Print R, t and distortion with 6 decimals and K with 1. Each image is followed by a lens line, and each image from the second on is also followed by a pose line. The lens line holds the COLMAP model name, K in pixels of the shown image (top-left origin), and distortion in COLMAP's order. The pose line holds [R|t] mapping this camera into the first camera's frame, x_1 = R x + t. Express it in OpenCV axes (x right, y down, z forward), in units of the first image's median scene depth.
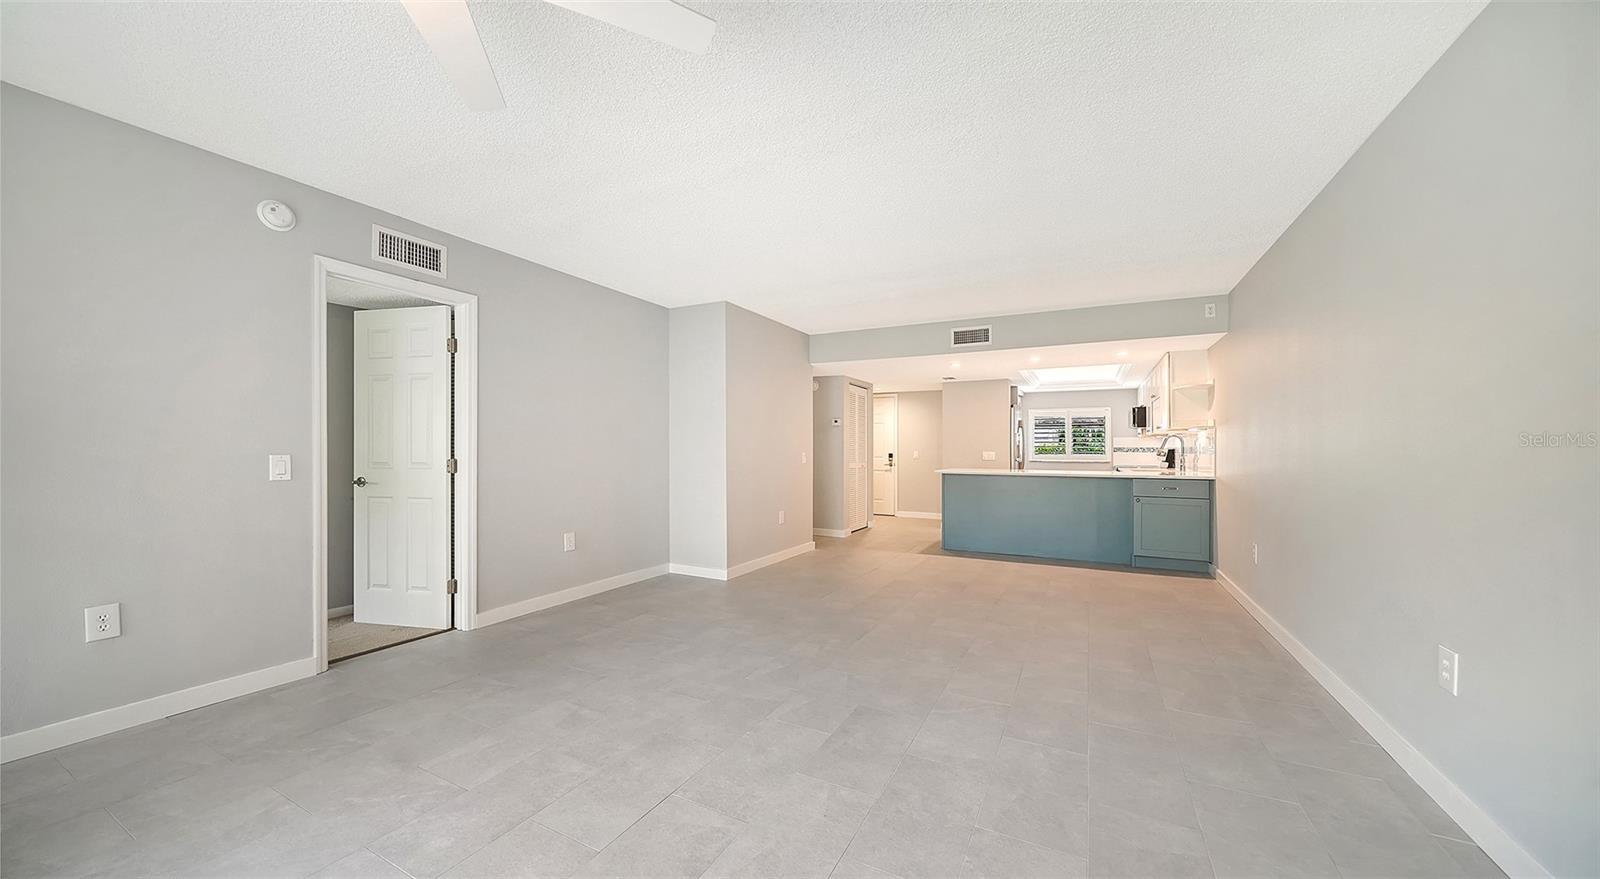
lens RADIAL K [[556.9, 0, 818.5], [0, 556.9, 453.1], [0, 0, 1]] dist [-0.006734, -0.000622]
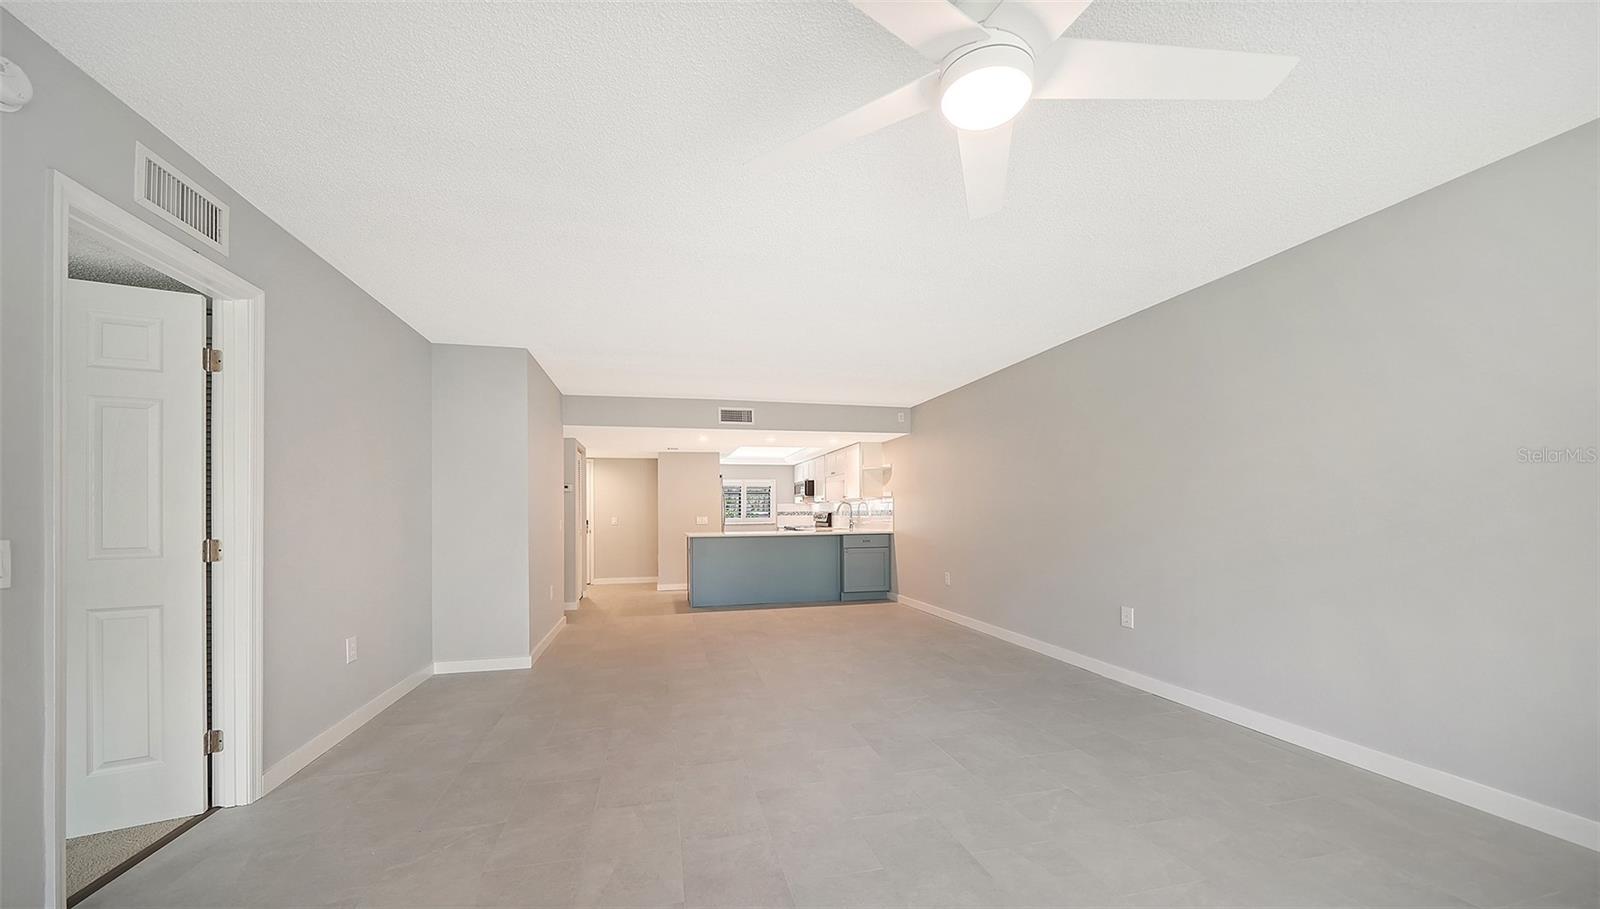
lens RADIAL K [[543.8, 0, 791.6], [0, 543.8, 517.8], [0, 0, 1]] dist [-0.006958, -0.000279]
pose [[0.774243, -0.016866, 0.632664, -0.361013], [0.017978, 0.999828, 0.004652, -0.003513], [-0.632634, 0.007773, 0.774412, 0.072937]]
